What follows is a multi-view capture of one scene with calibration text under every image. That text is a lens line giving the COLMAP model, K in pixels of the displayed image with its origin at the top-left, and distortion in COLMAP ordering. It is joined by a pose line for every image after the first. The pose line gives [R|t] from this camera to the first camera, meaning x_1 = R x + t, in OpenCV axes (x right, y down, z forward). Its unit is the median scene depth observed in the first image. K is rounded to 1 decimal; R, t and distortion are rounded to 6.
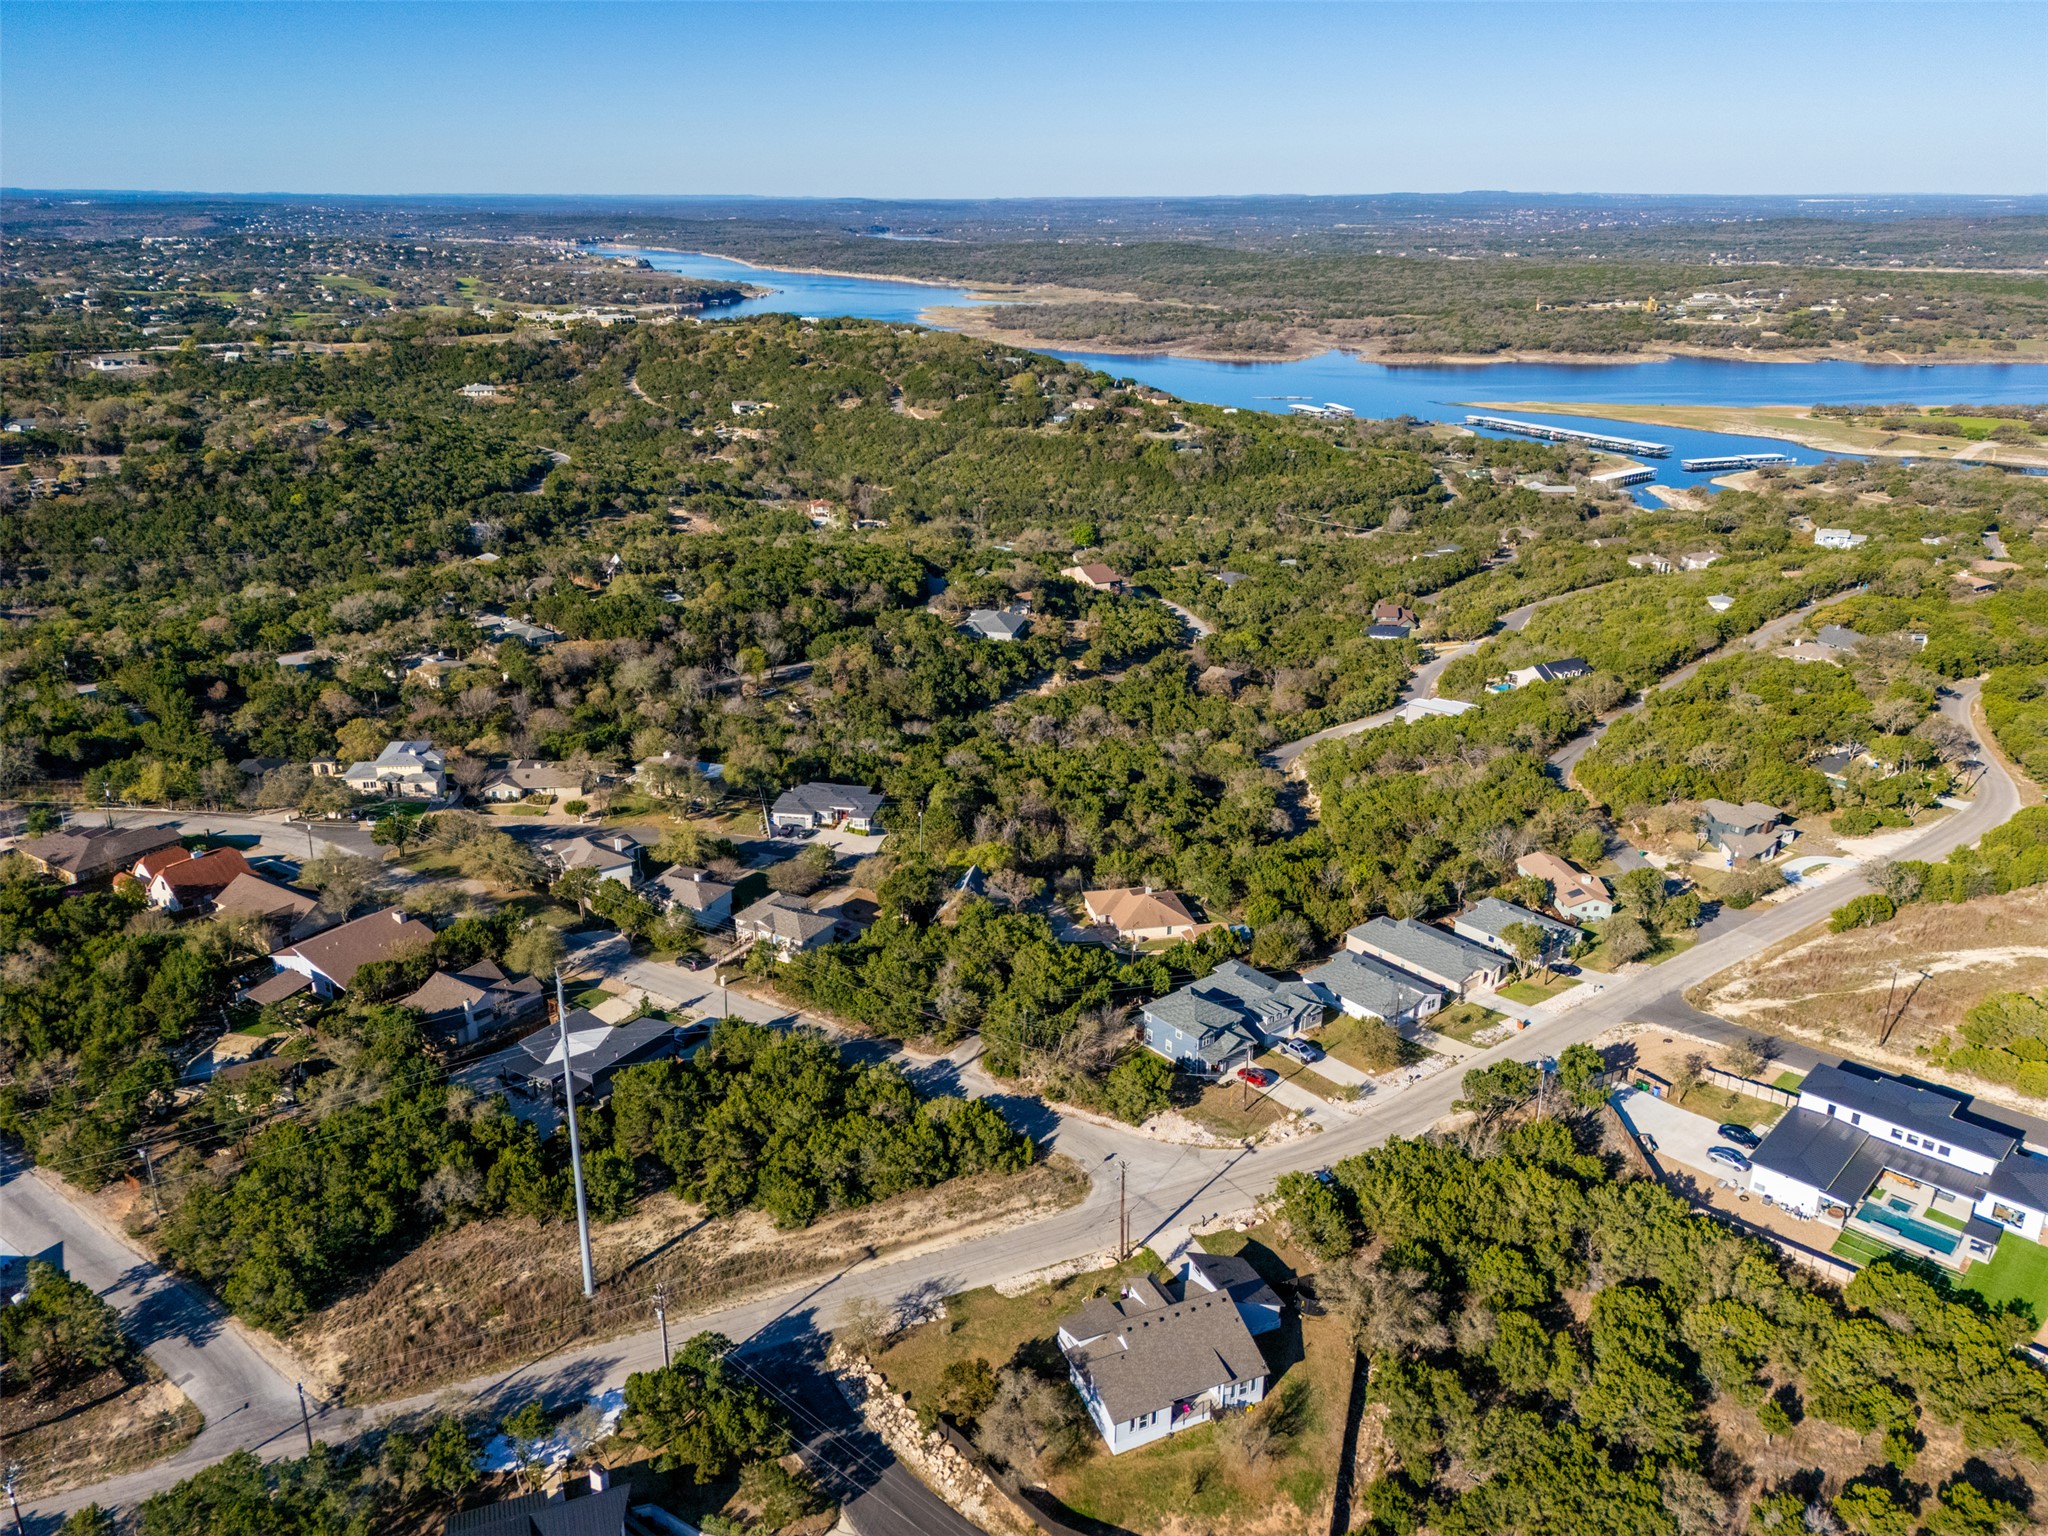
lens RADIAL K [[1581.3, 0, 984.5], [0, 1581.3, 768.0], [0, 0, 1]] dist [0.064167, -0.041424]
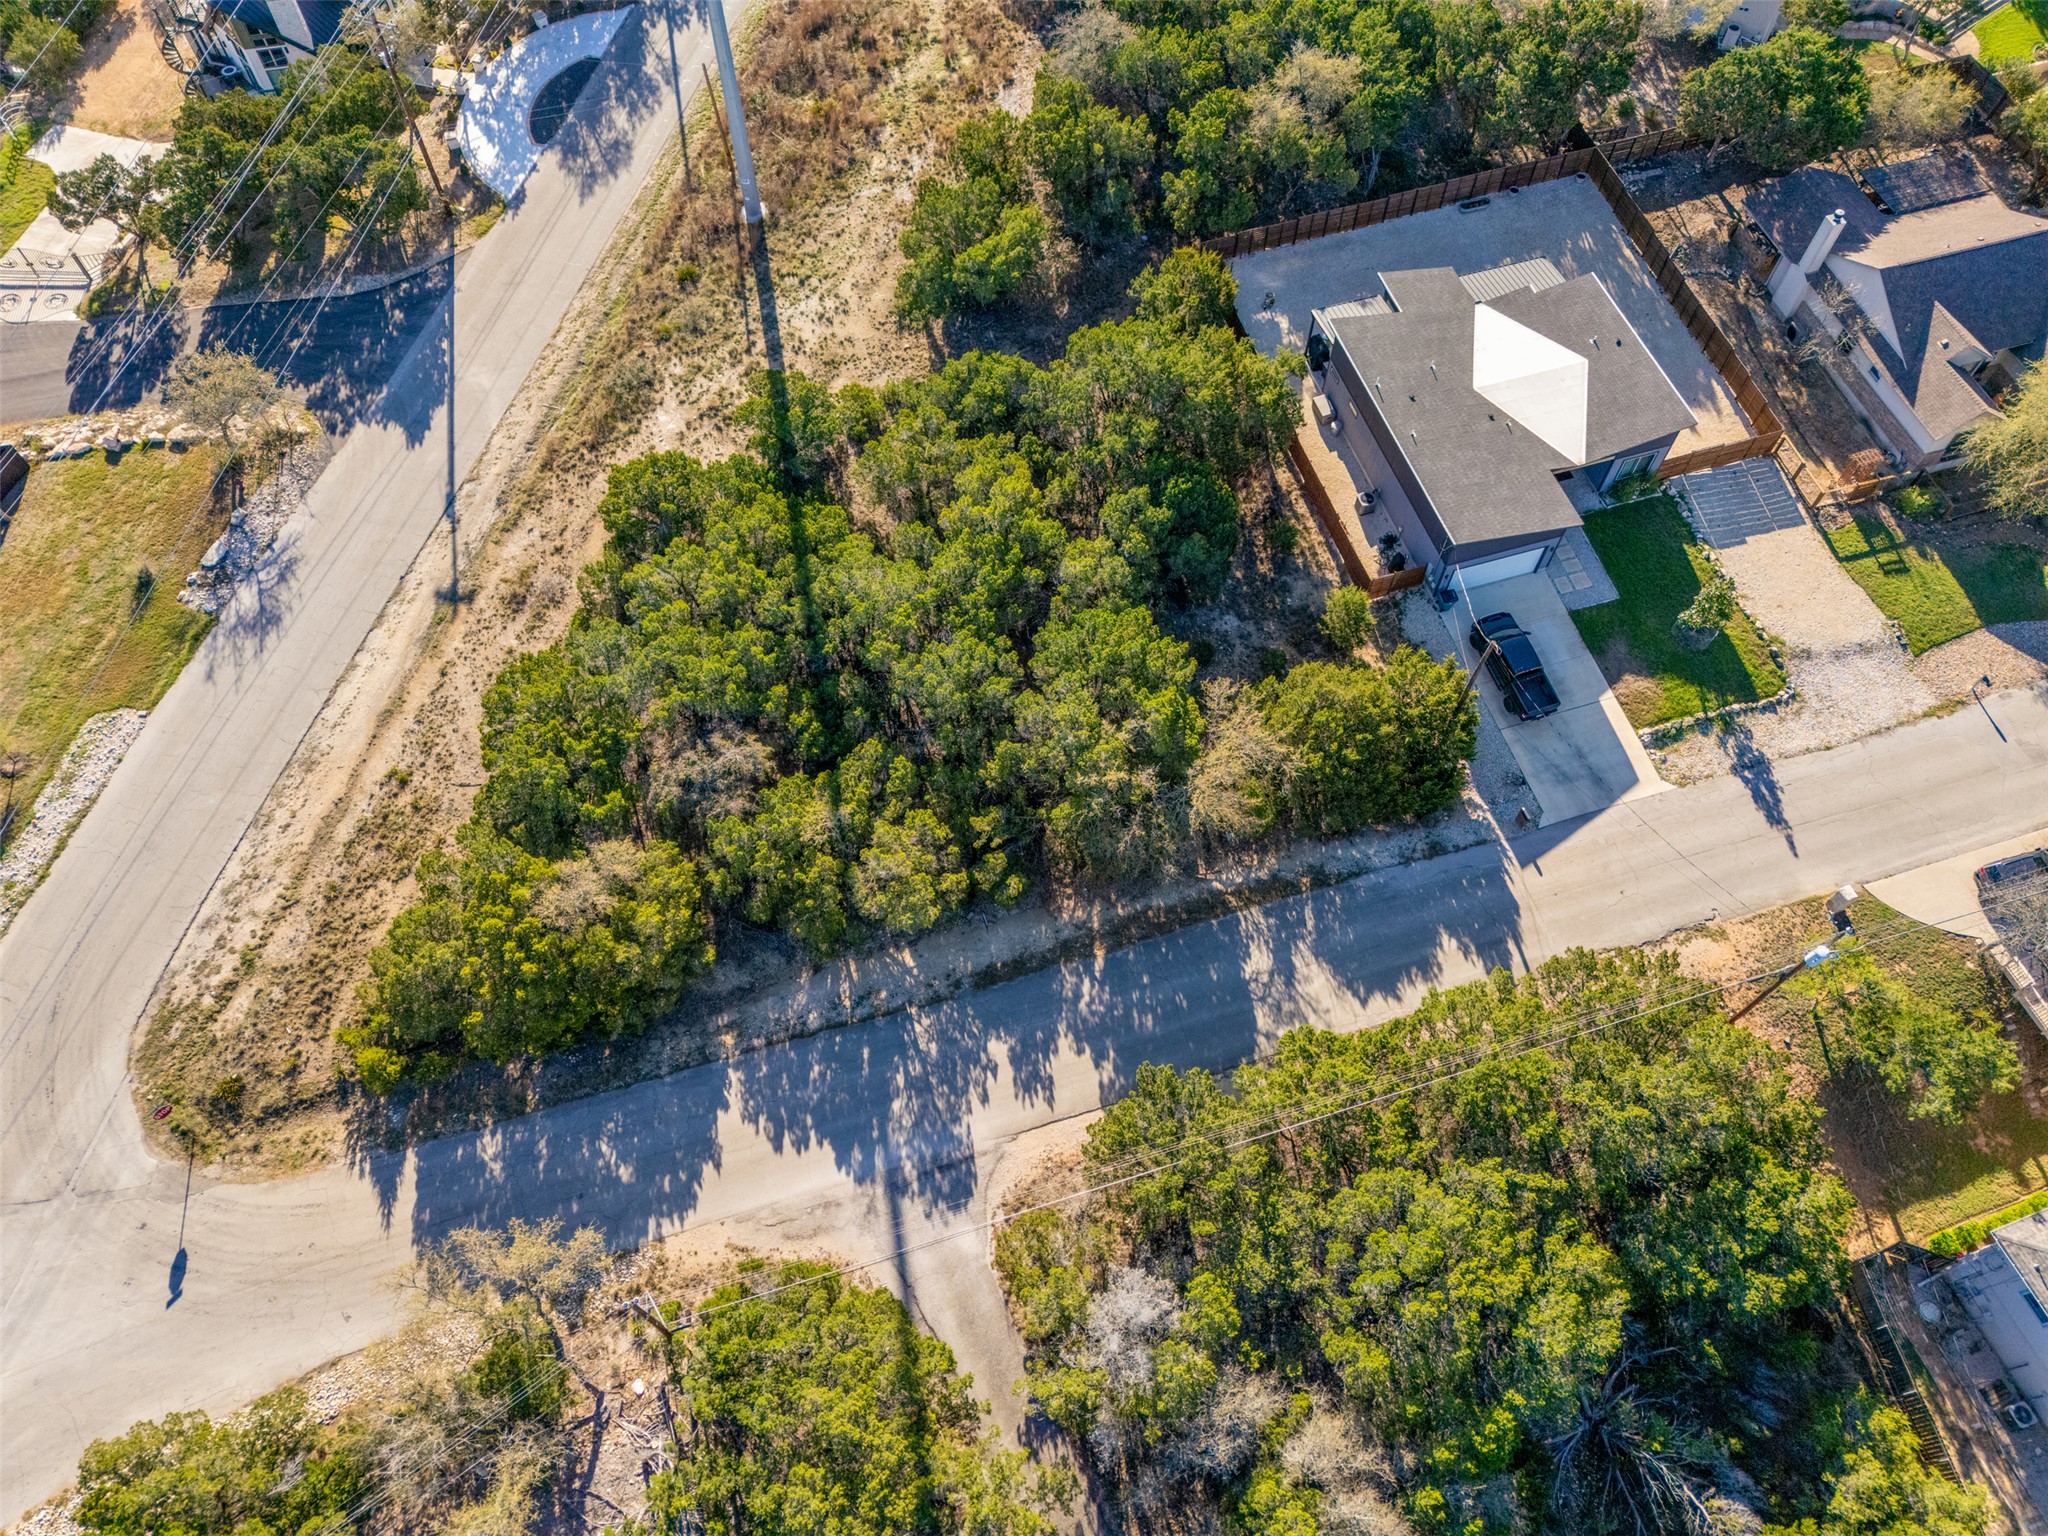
lens RADIAL K [[1432.3, 0, 1024.0], [0, 1432.3, 768.0], [0, 0, 1]] dist [0.090411, -0.083587]
pose [[-0.621999, 0.683975, -0.381178, 0.012888], [-0.267140, 0.272234, 0.924405, -0.073301], [0.736039, 0.676807, 0.013388, 0.803640]]
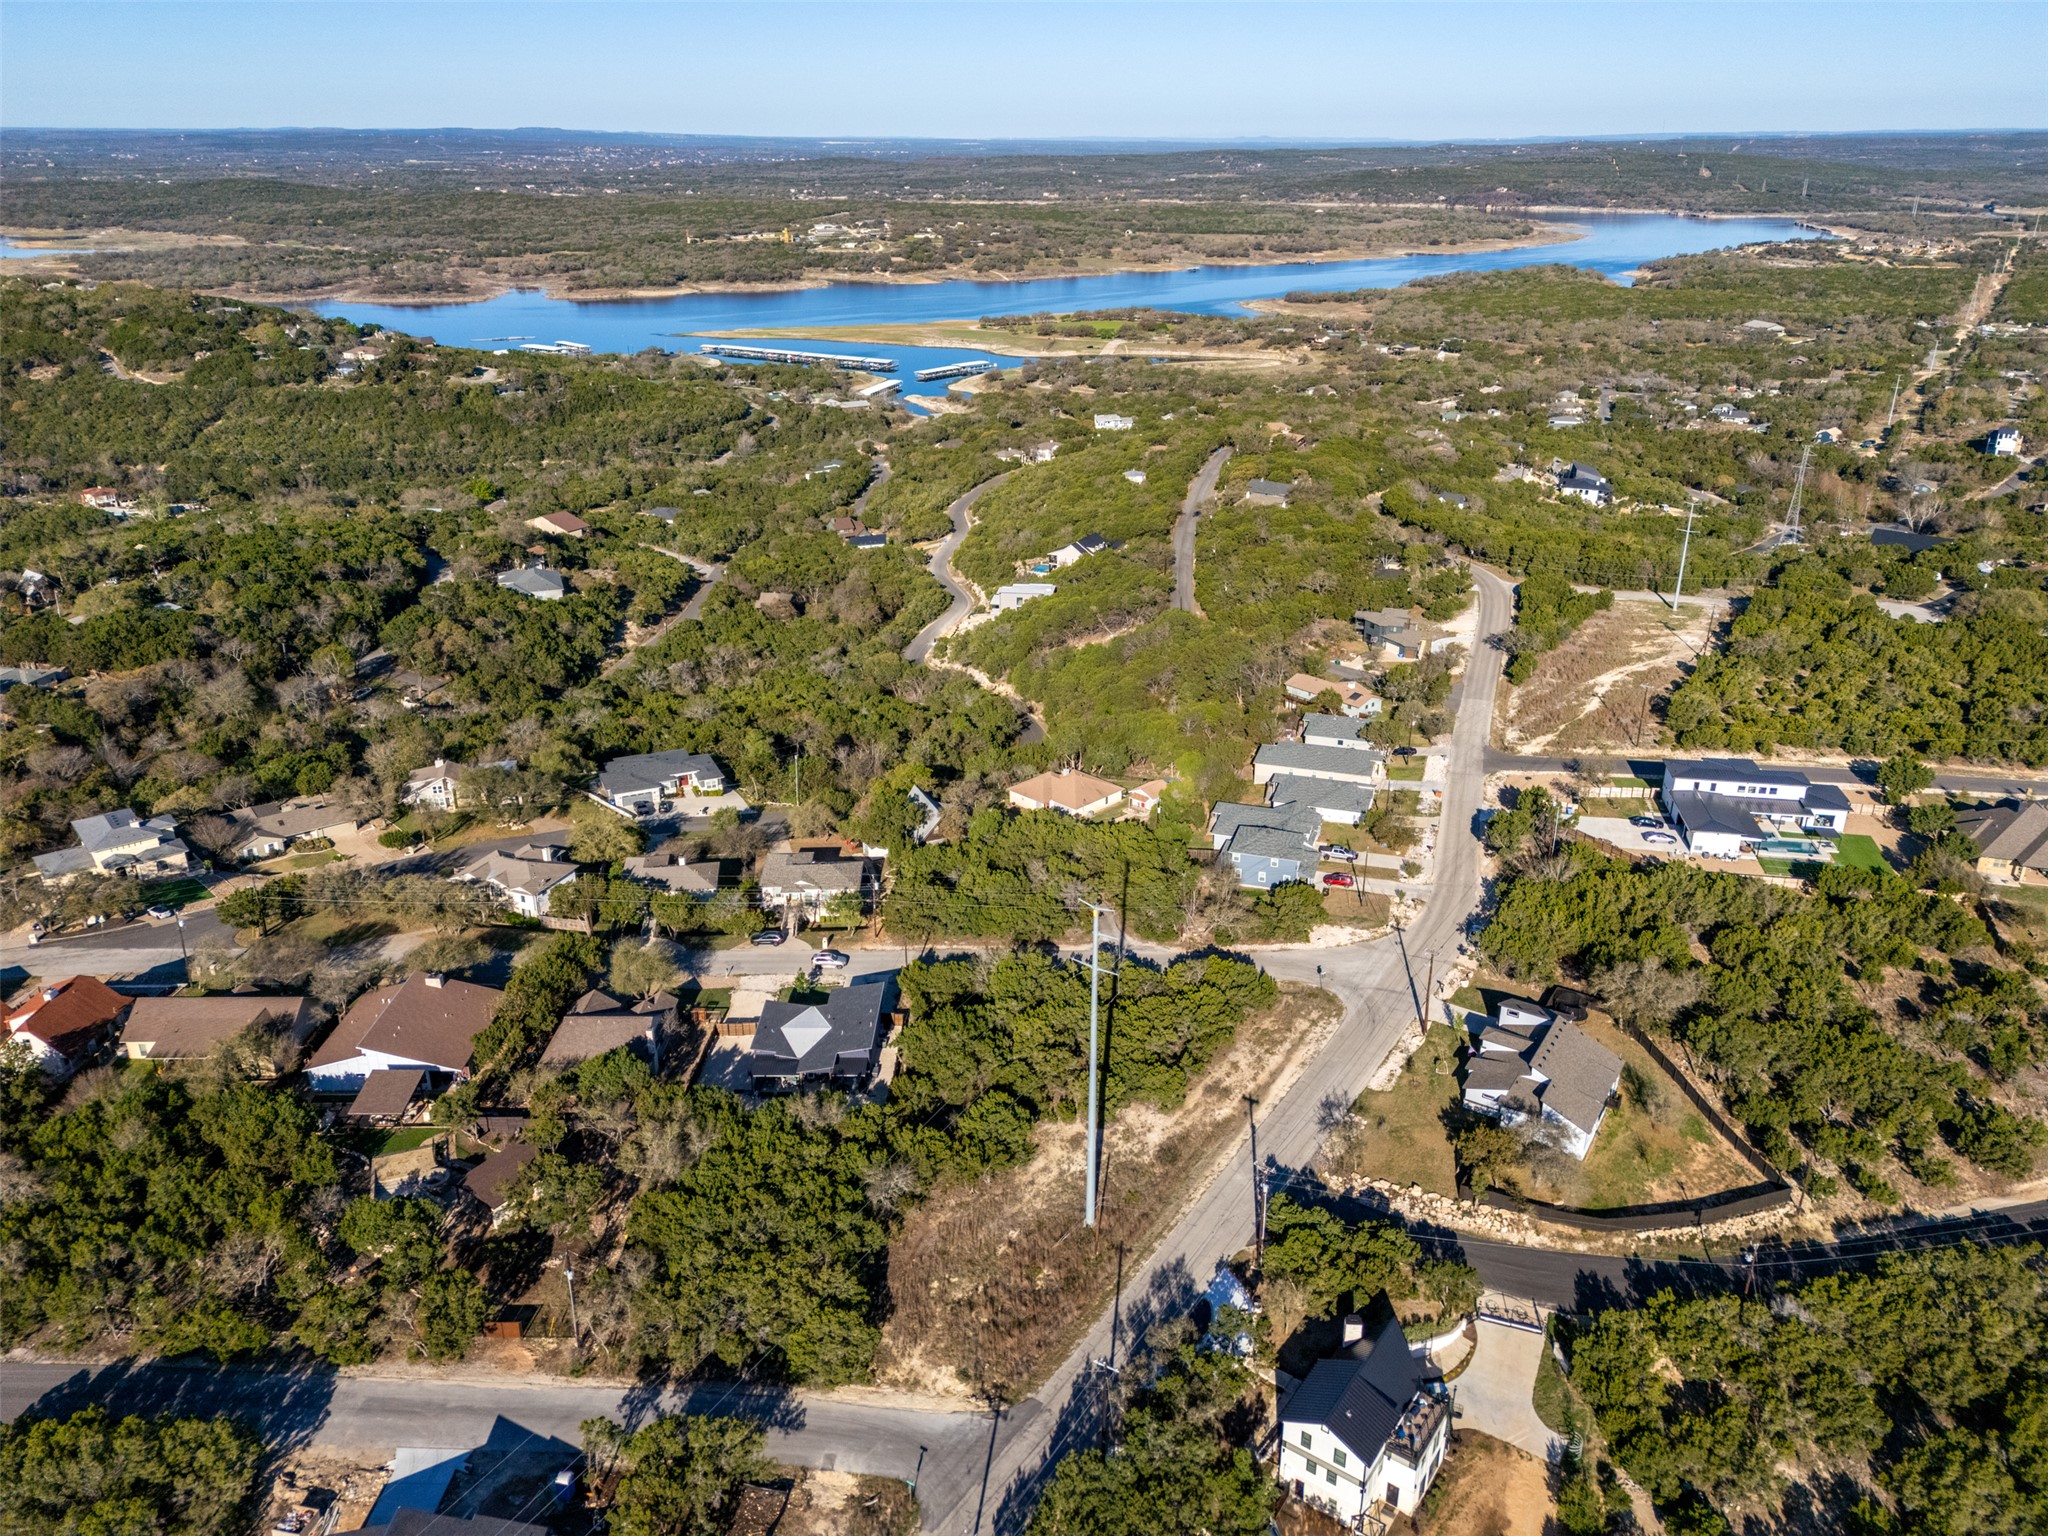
lens RADIAL K [[1534.8, 0, 1048.2], [0, 1534.8, 775.4], [0, 0, 1]] dist [0.074743, -0.069489]
pose [[0.820501, -0.218744, 0.528137, -0.480986], [0.193634, 0.975625, 0.103258, -0.031370], [-0.537851, 0.017543, 0.842858, 0.134557]]
